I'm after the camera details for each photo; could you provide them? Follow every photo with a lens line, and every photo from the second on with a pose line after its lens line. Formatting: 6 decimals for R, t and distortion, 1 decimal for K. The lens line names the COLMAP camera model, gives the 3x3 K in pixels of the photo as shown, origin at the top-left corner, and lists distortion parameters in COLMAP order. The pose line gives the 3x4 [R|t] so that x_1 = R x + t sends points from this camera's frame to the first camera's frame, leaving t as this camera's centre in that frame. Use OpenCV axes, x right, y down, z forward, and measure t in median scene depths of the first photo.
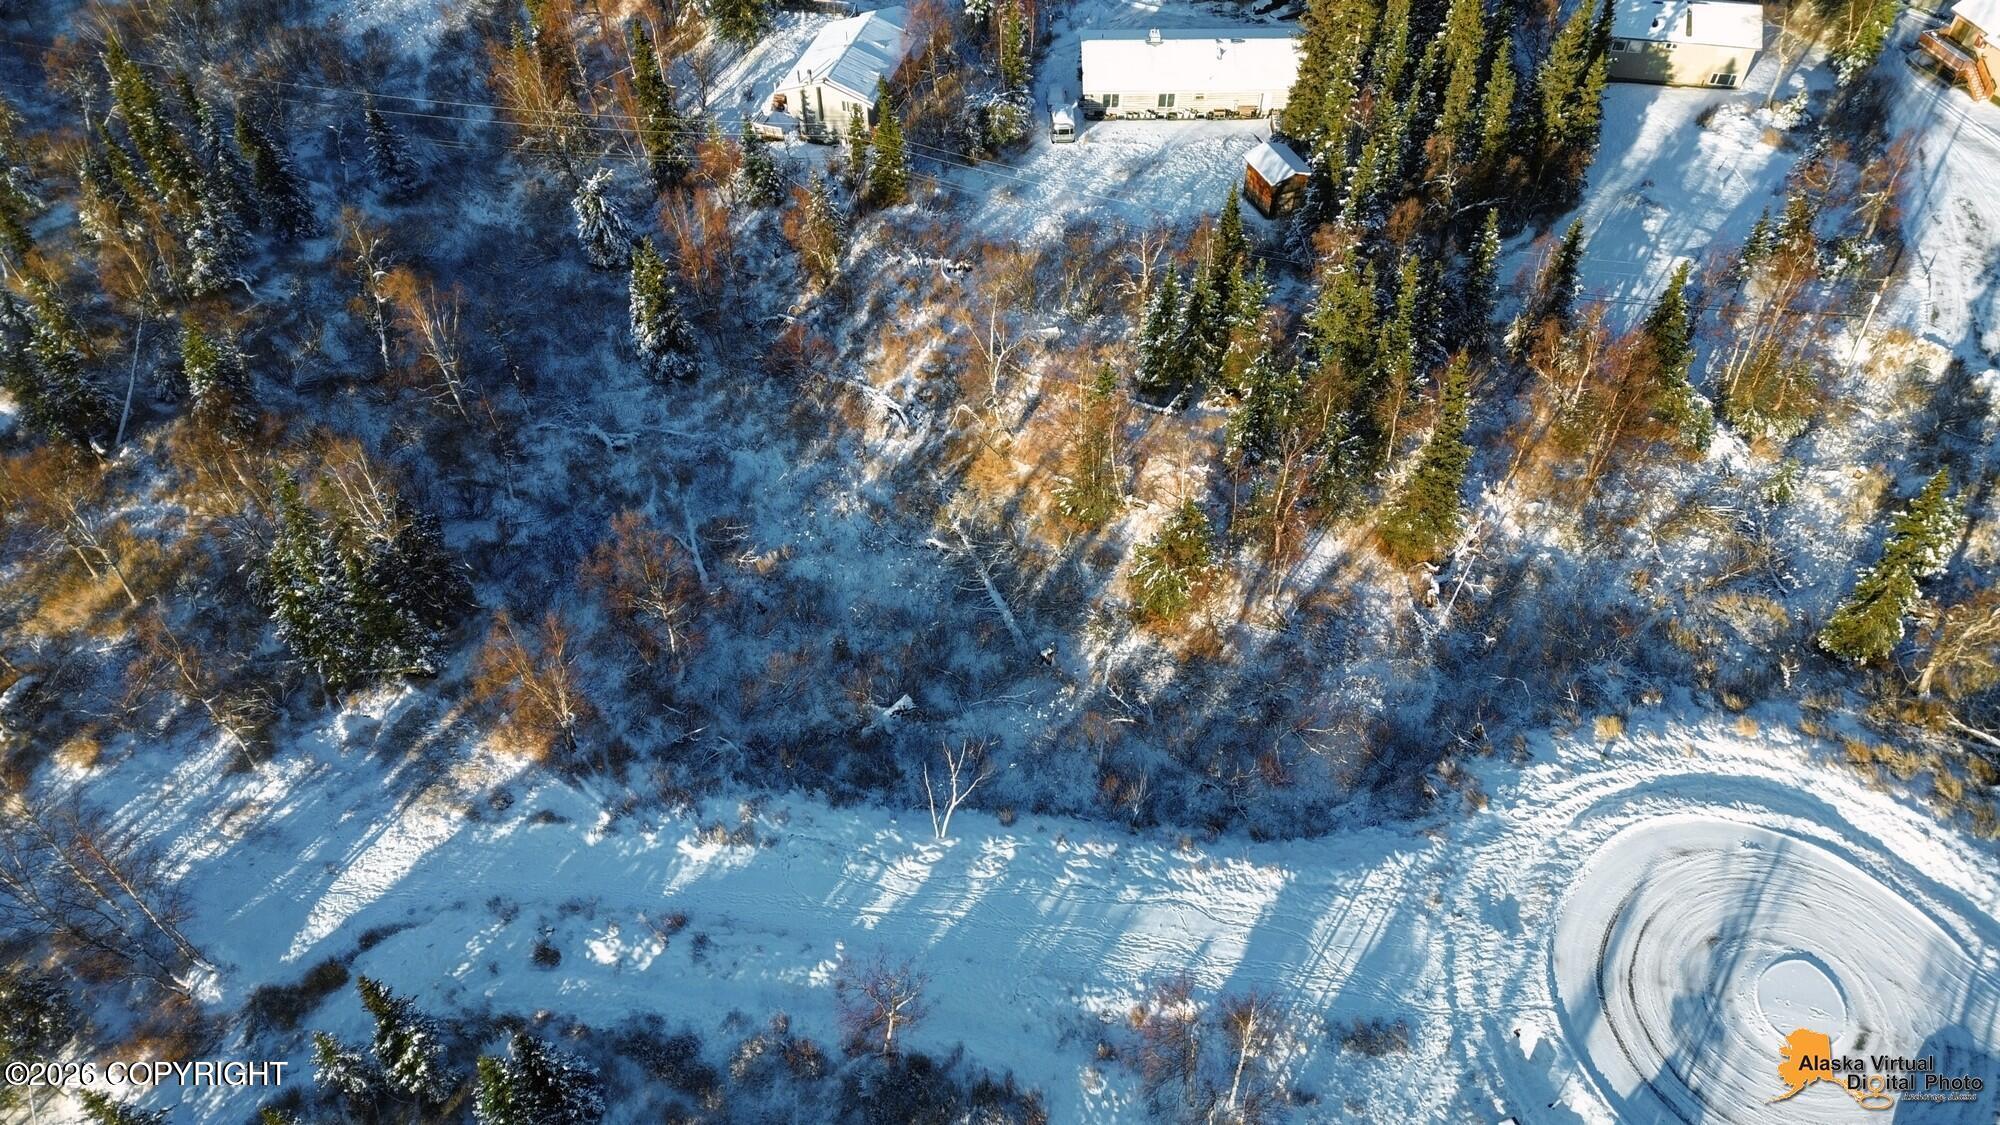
lens RADIAL K [[1346.5, 0, 1023.4], [0, 1346.5, 566.3], [0, 0, 1]] dist [0.074887, -0.052430]
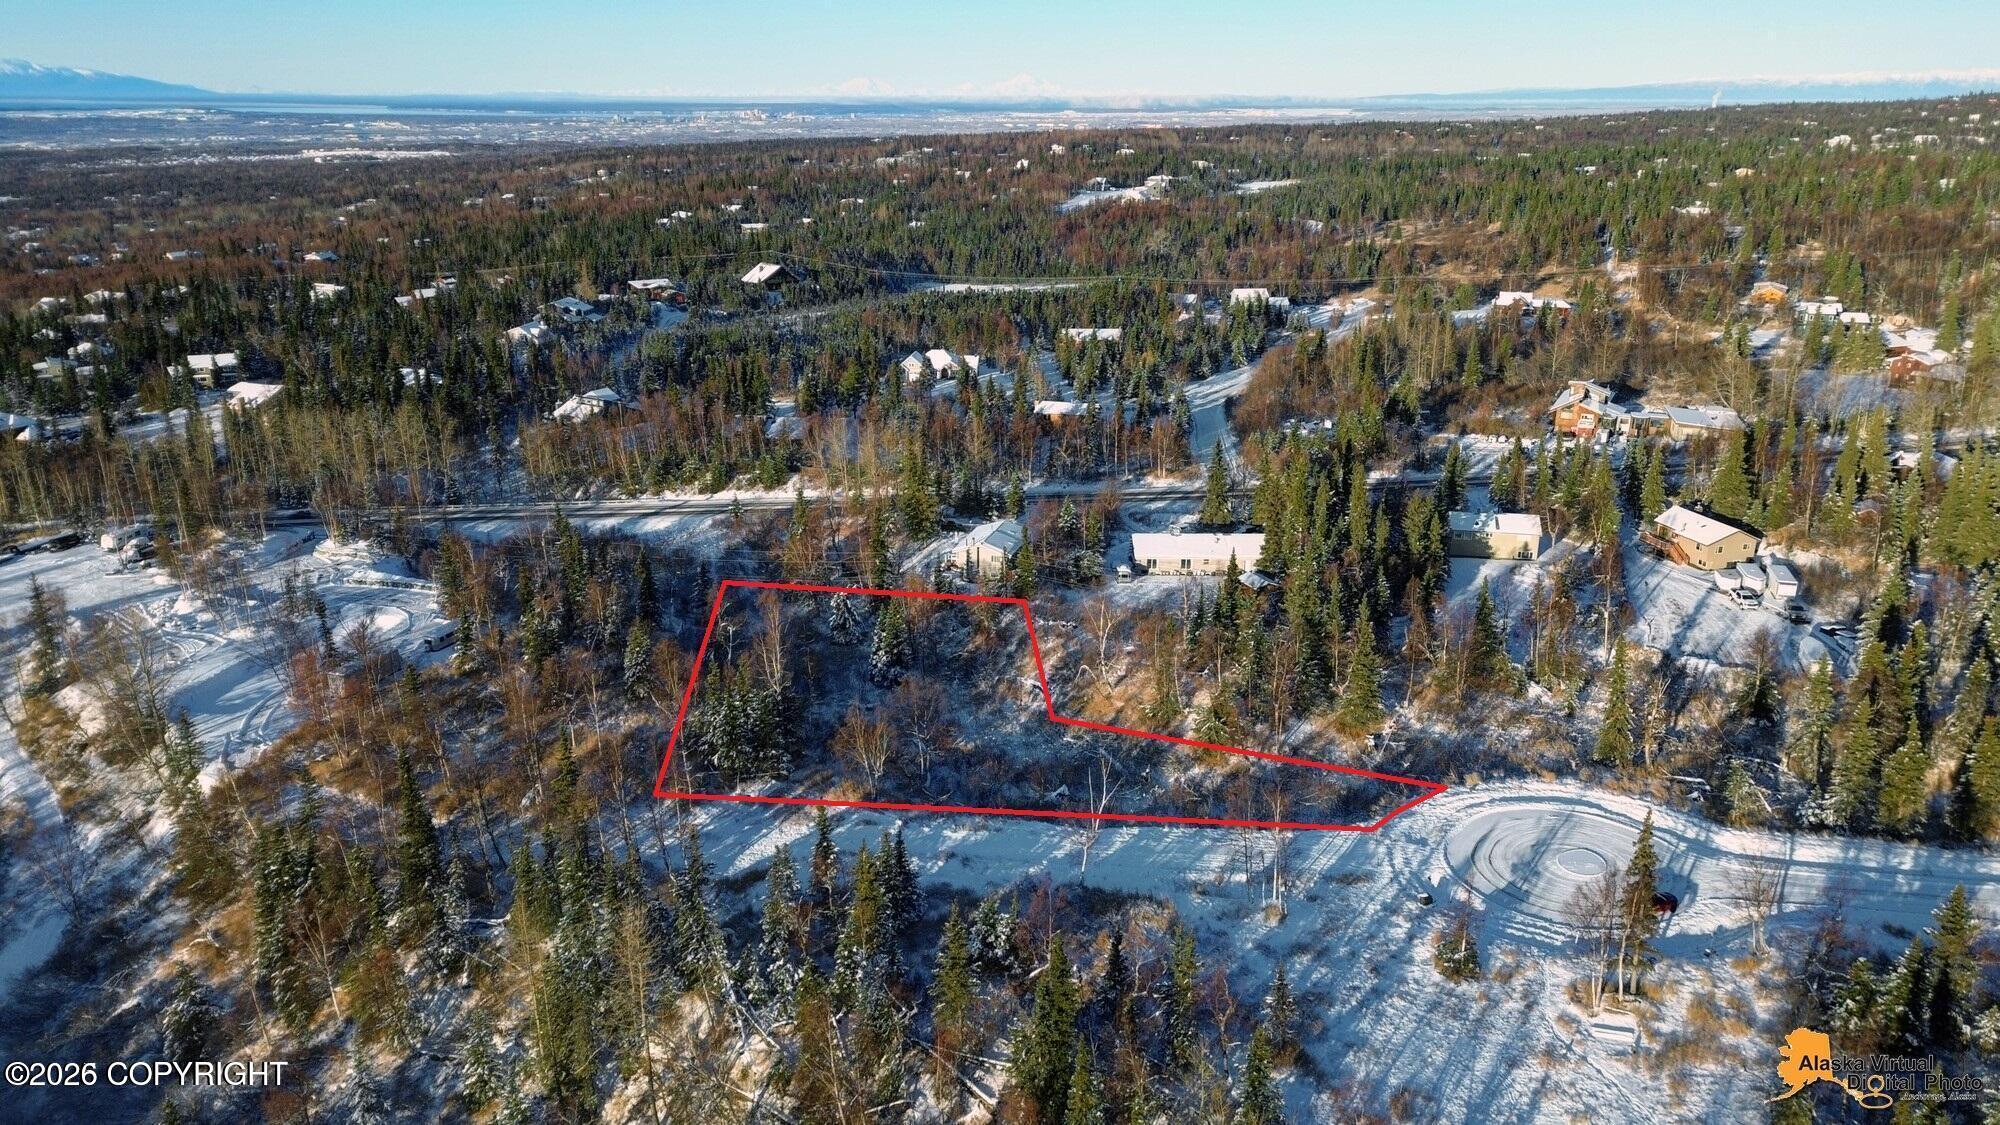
lens RADIAL K [[1383.0, 0, 1002.0], [0, 1383.0, 562.1], [0, 0, 1]] dist [0.066560, -0.060869]
pose [[0.999961, 0.006547, -0.006007, -0.142880], [-0.008677, 0.865002, -0.501693, 0.664099], [0.001912, 0.501725, 0.865025, -0.590079]]
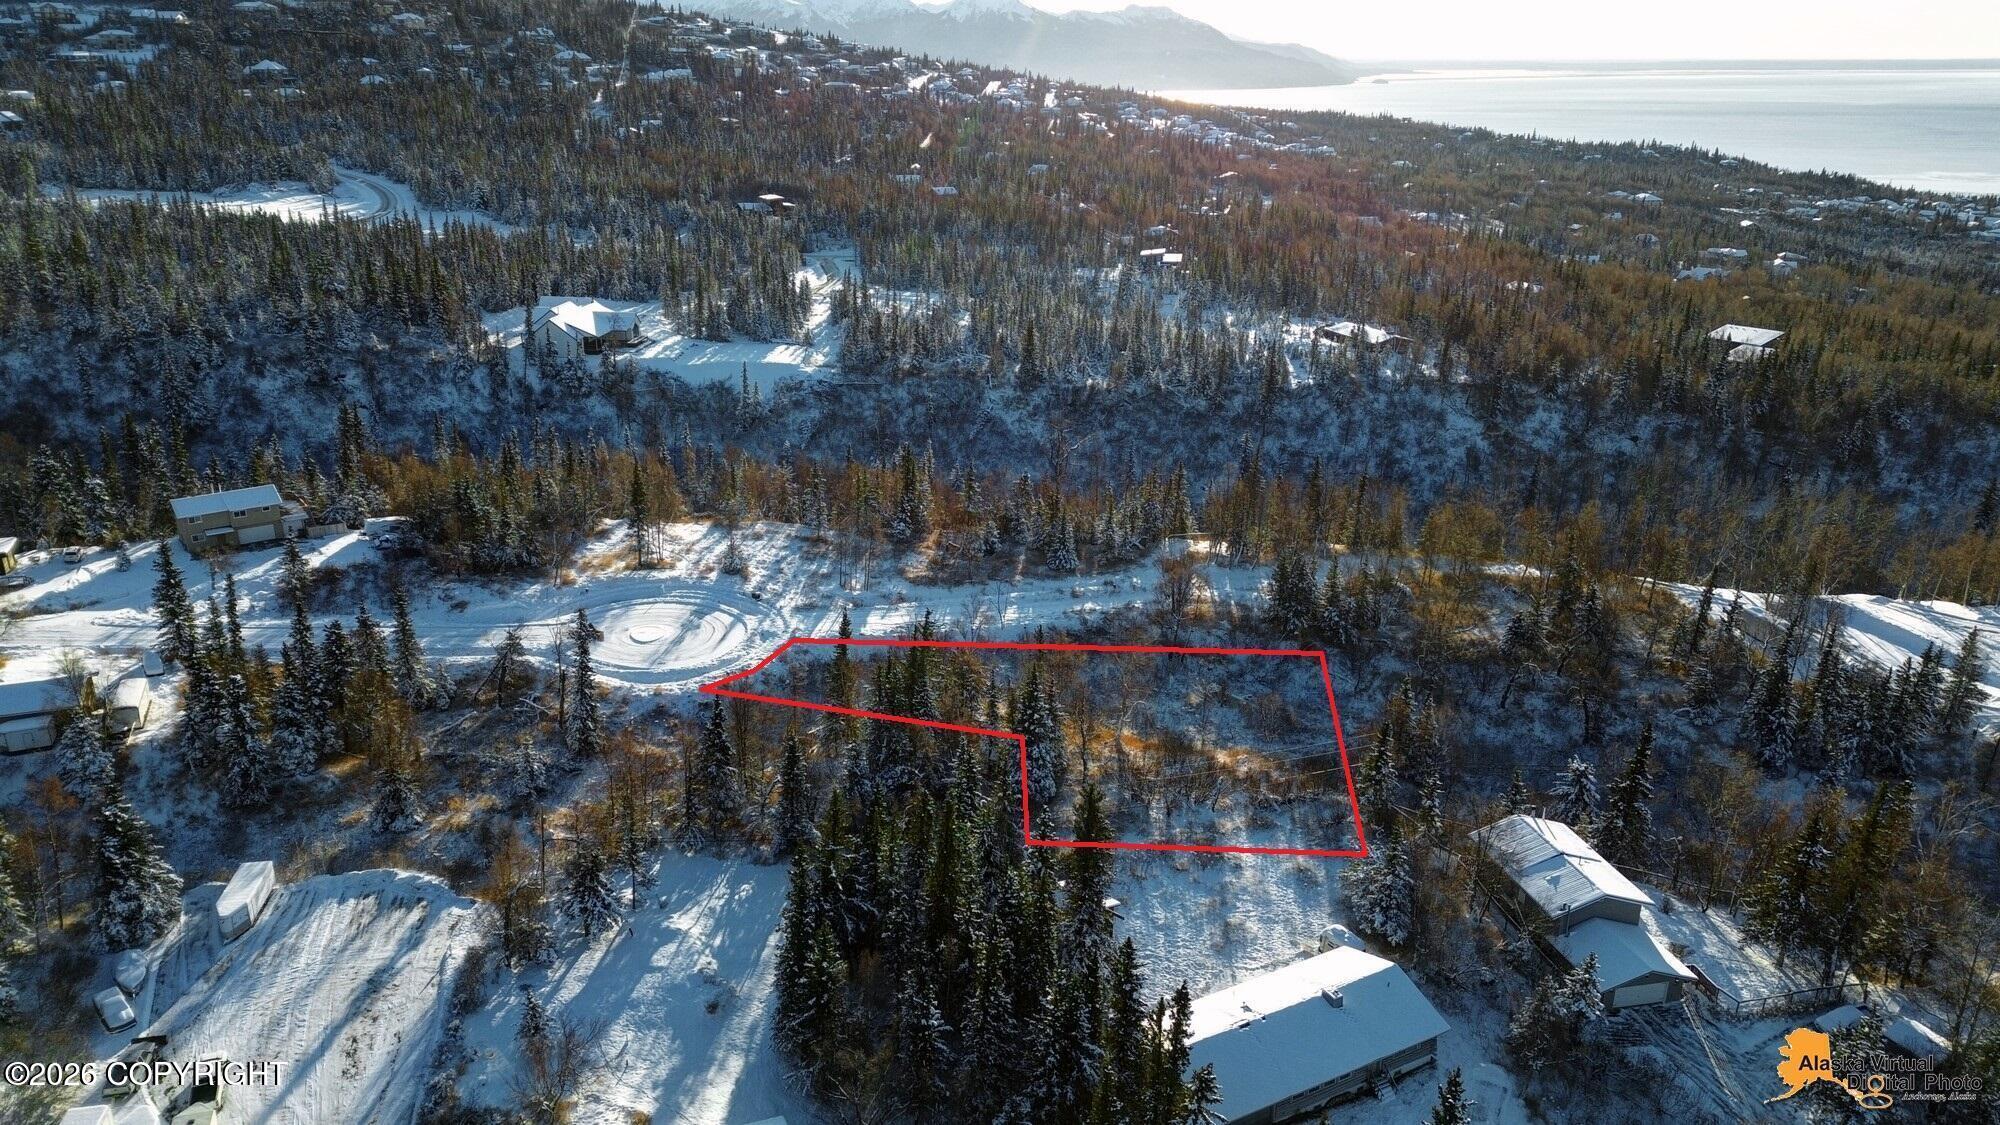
lens RADIAL K [[1355.7, 0, 1010.9], [0, 1355.7, 568.5], [0, 0, 1]] dist [0.068715, -0.062890]
pose [[-0.877778, 0.166110, -0.449347, 0.764451], [-0.361590, 0.385560, 0.848879, -1.448719], [0.314258, 0.907607, -0.278372, 1.250734]]
